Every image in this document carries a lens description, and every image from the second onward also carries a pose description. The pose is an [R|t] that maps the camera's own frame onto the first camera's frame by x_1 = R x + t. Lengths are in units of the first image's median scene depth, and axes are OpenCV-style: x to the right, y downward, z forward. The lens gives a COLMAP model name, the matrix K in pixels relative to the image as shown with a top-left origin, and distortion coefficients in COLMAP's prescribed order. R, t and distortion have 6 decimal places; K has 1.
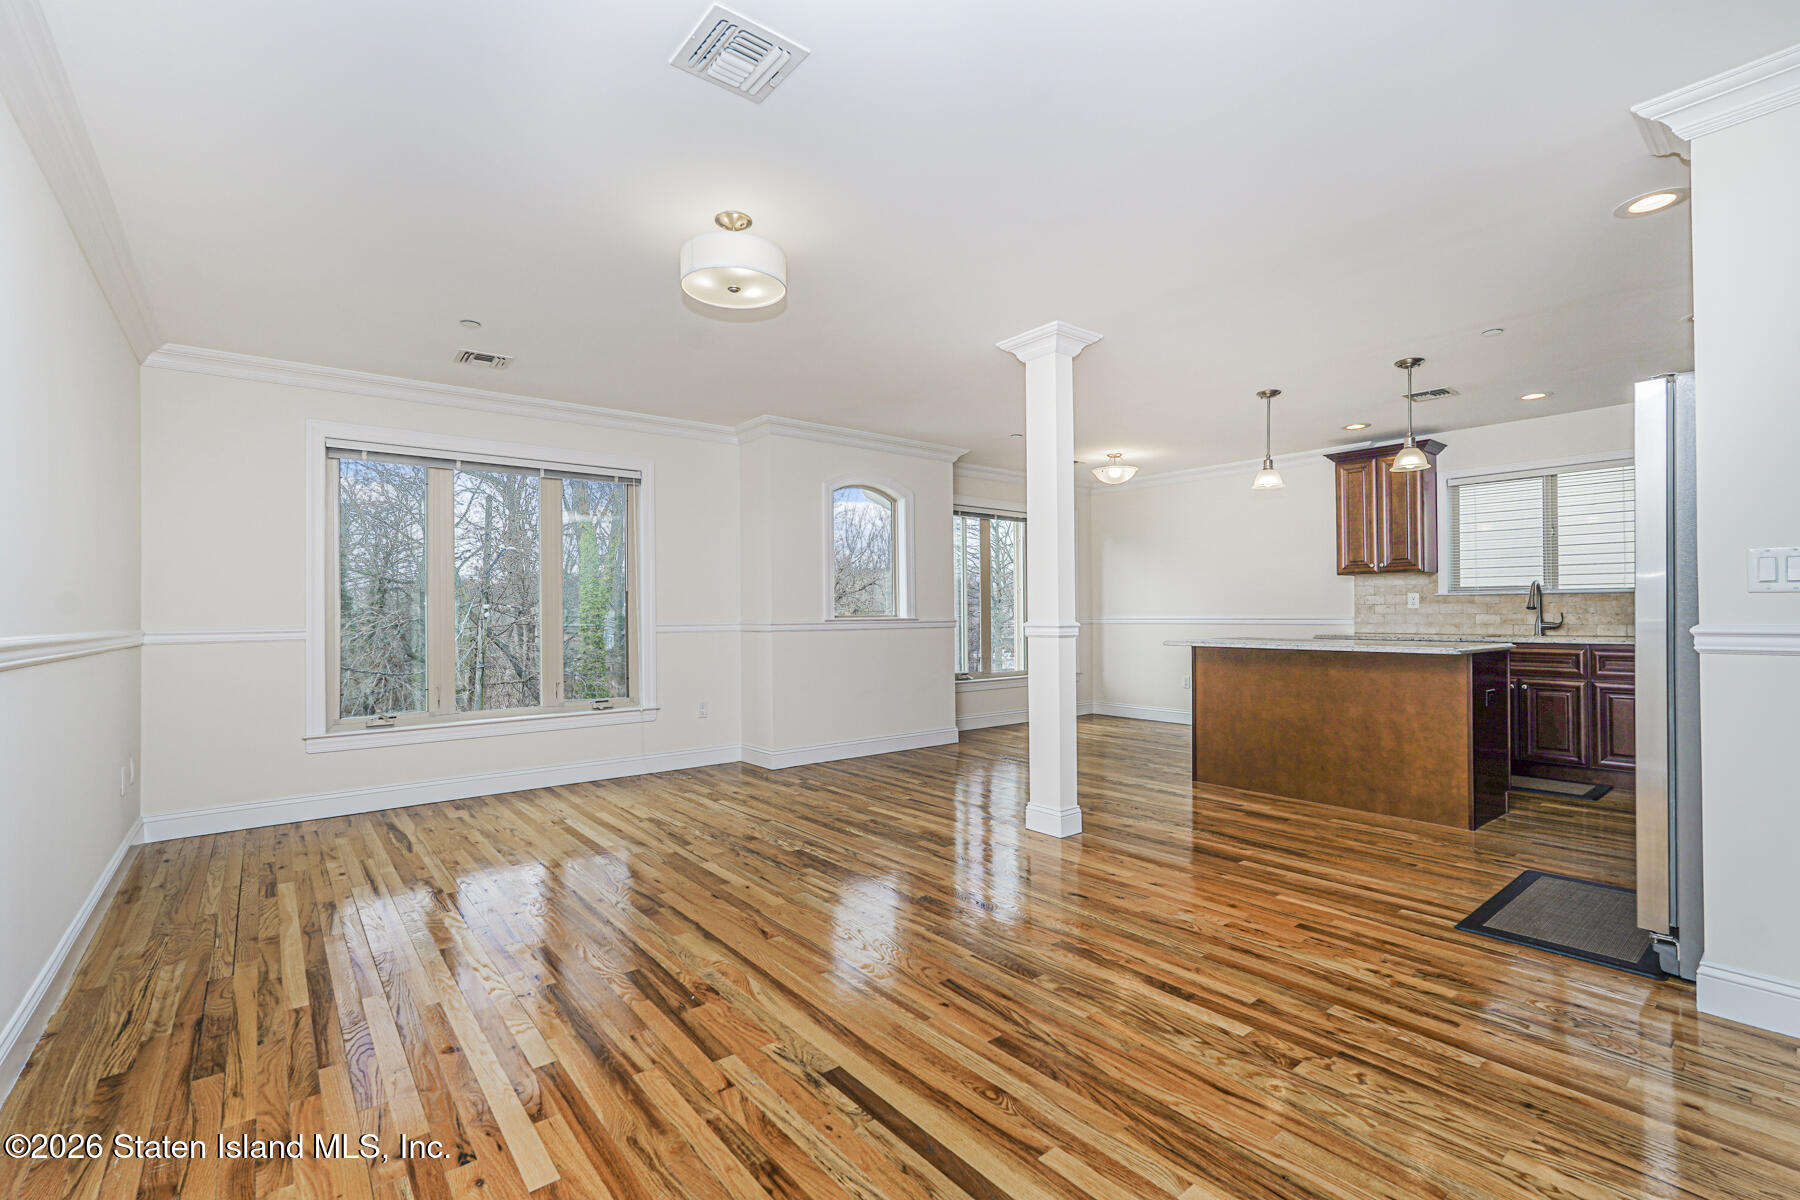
lens RADIAL K [[788.6, 0, 900.0], [0, 788.6, 600.0], [0, 0, 1]] dist [-0.003643, 0.000031]
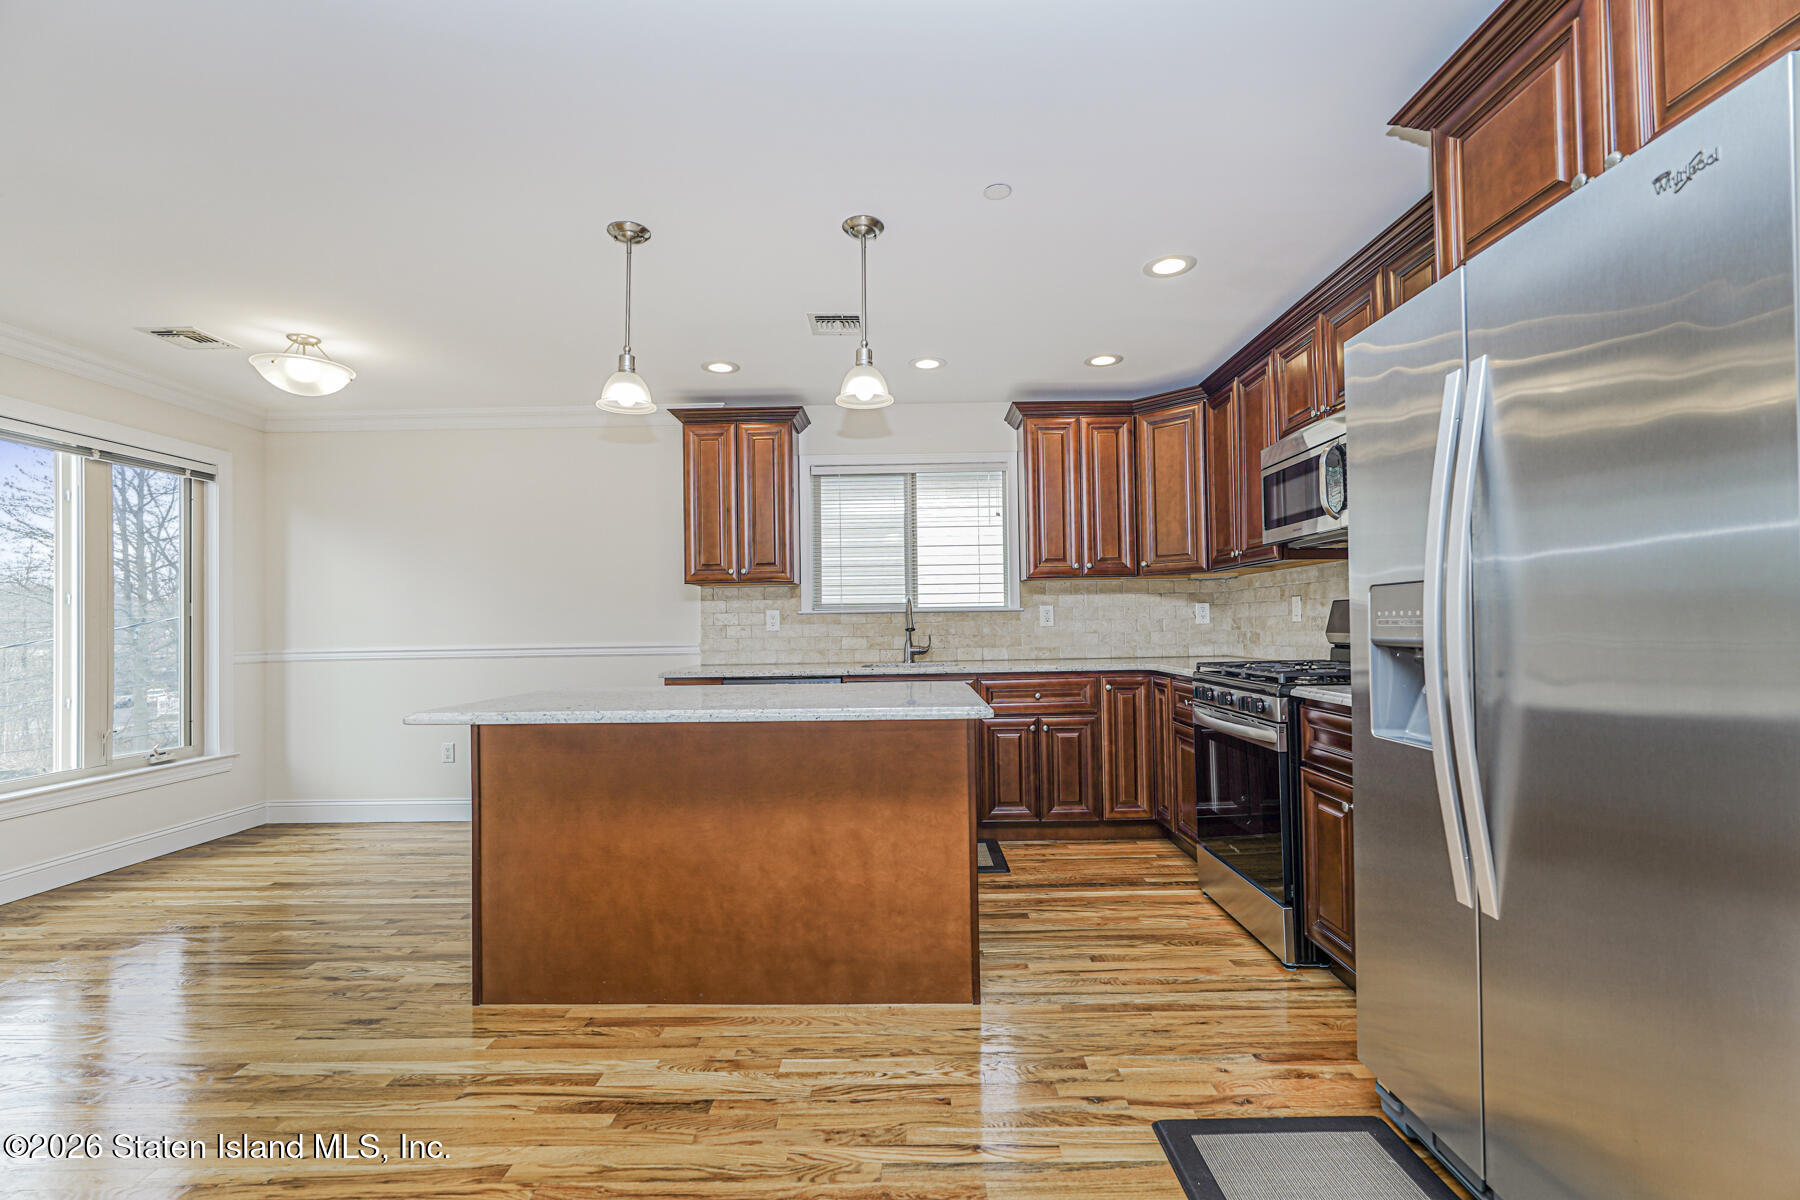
lens RADIAL K [[795.4, 0, 902.1], [0, 795.4, 610.3], [0, 0, 1]] dist [-0.010056, 0.007283]
pose [[0.636249, 0.008031, 0.771442, 0.174447], [-0.000283, 0.999948, -0.010176, -0.001556], [-0.771484, 0.006256, 0.636218, 0.520619]]
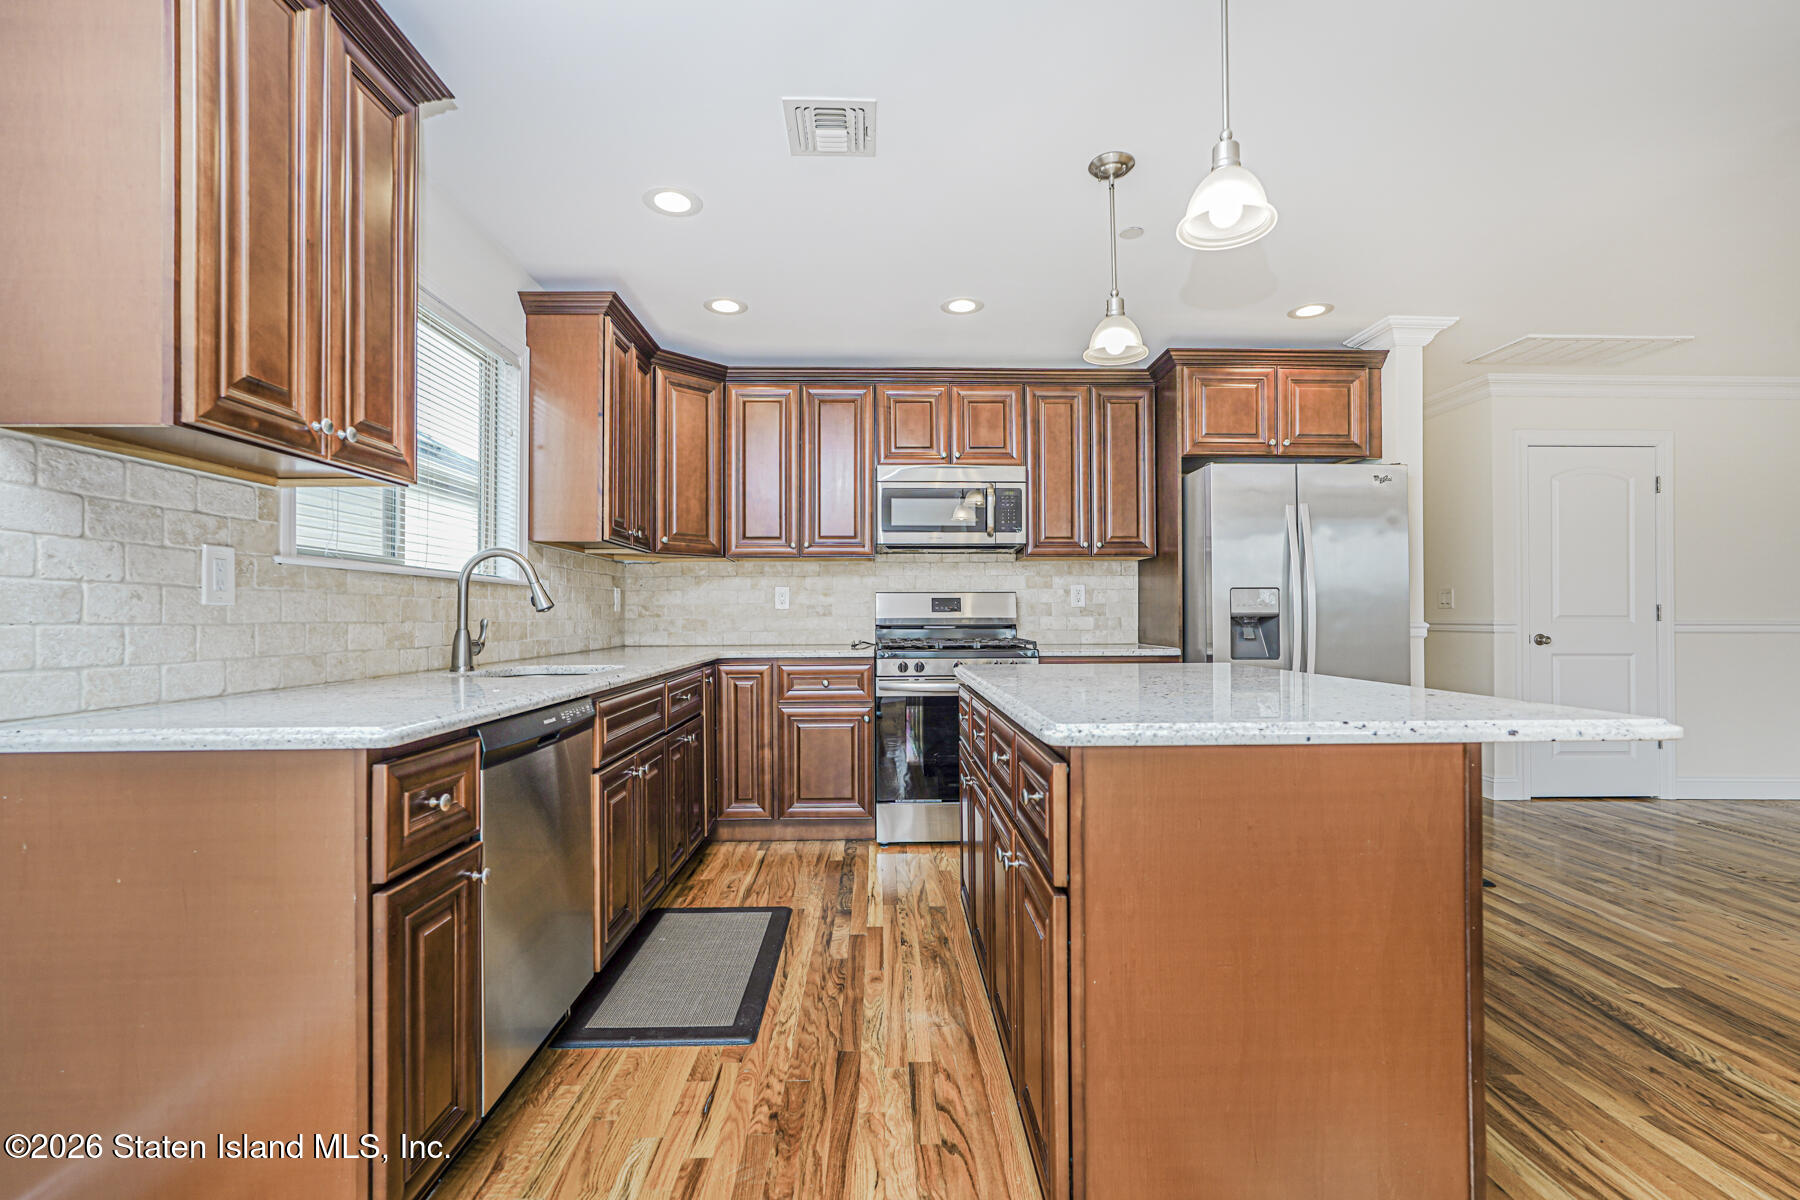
lens RADIAL K [[795.4, 0, 902.1], [0, 795.4, 610.3], [0, 0, 1]] dist [-0.010056, 0.007283]
pose [[-0.796801, 0.009935, 0.604161, 0.377789], [-0.004687, 0.999733, -0.022621, 0.022306], [-0.604224, -0.020856, -0.796541, 1.345390]]
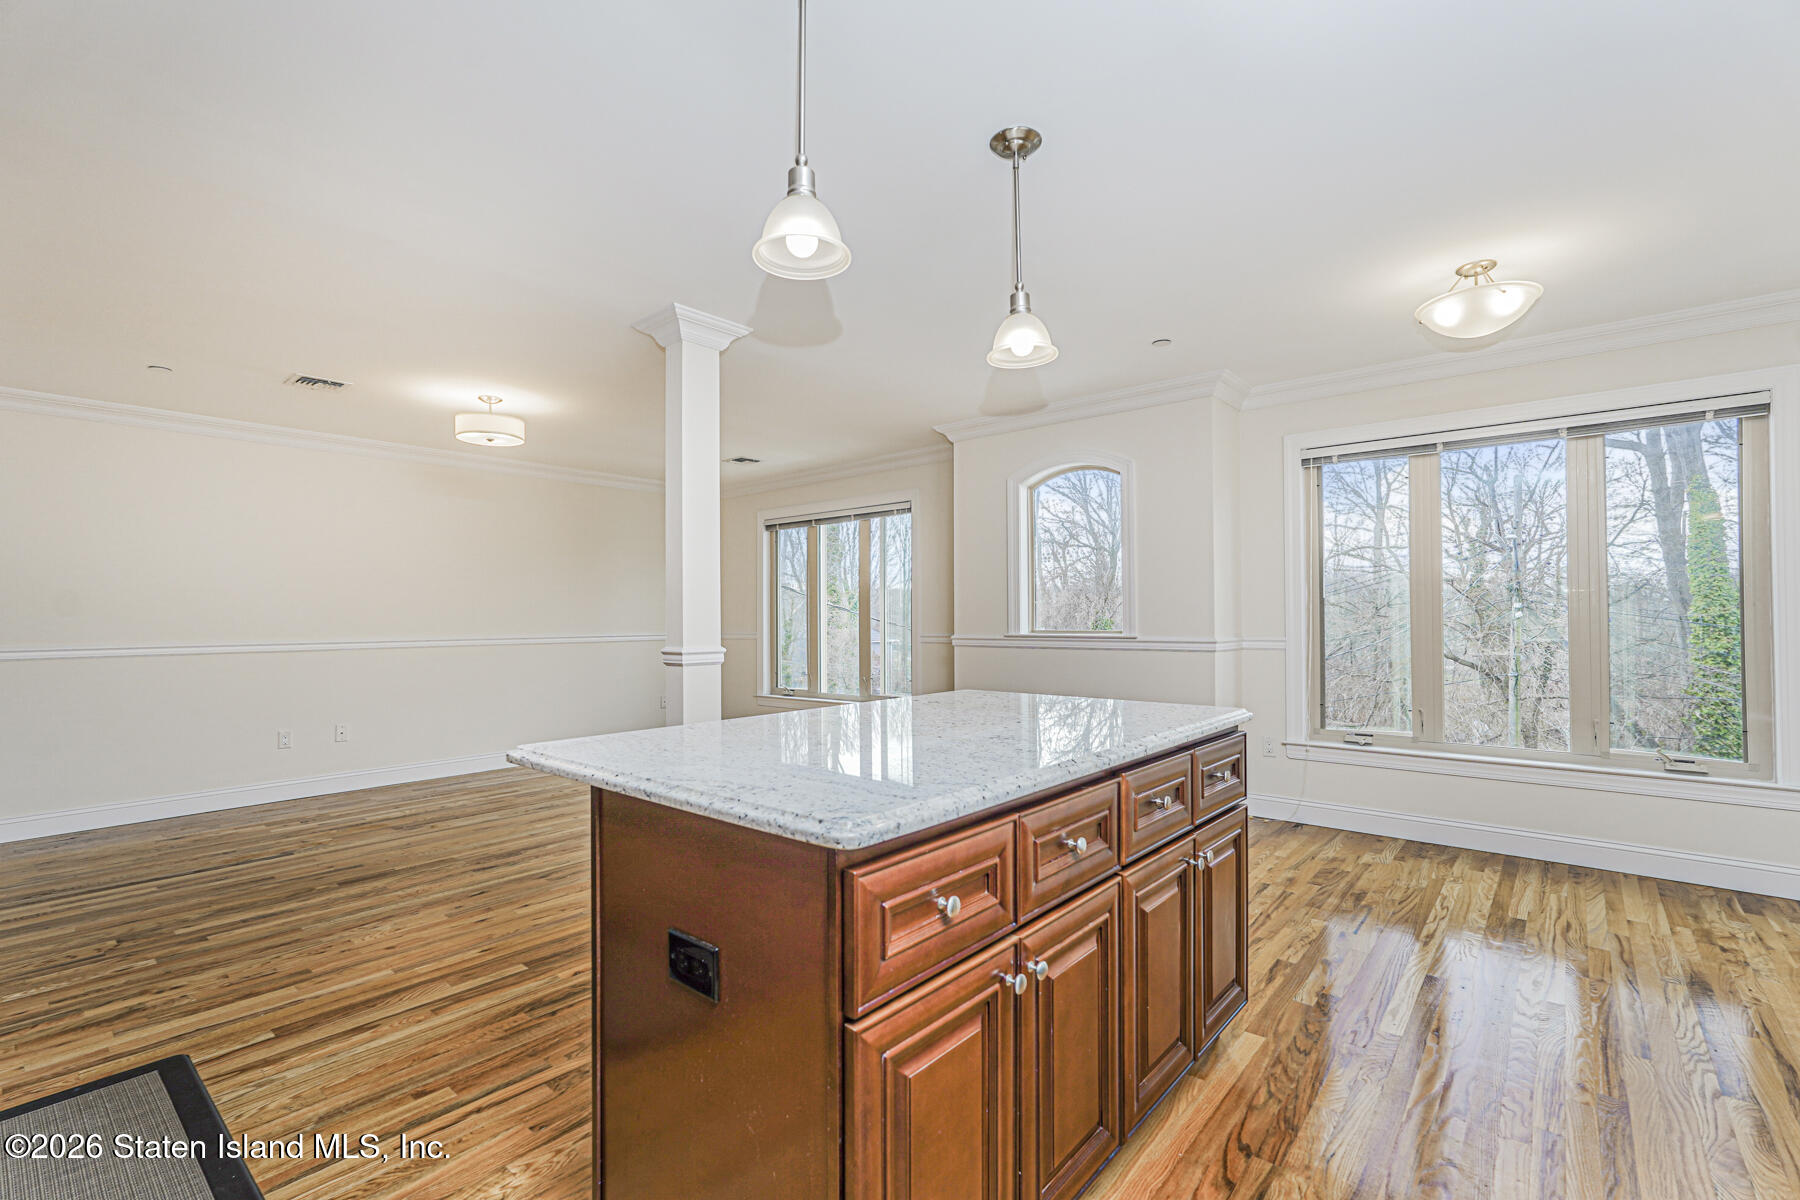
lens RADIAL K [[795.4, 0, 902.1], [0, 795.4, 610.3], [0, 0, 1]] dist [-0.010056, 0.007283]
pose [[0.184440, -0.003972, -0.982836, 0.884325], [0.022629, 0.999744, 0.000206, -0.007300], [0.982583, -0.022279, 0.184483, 0.855347]]
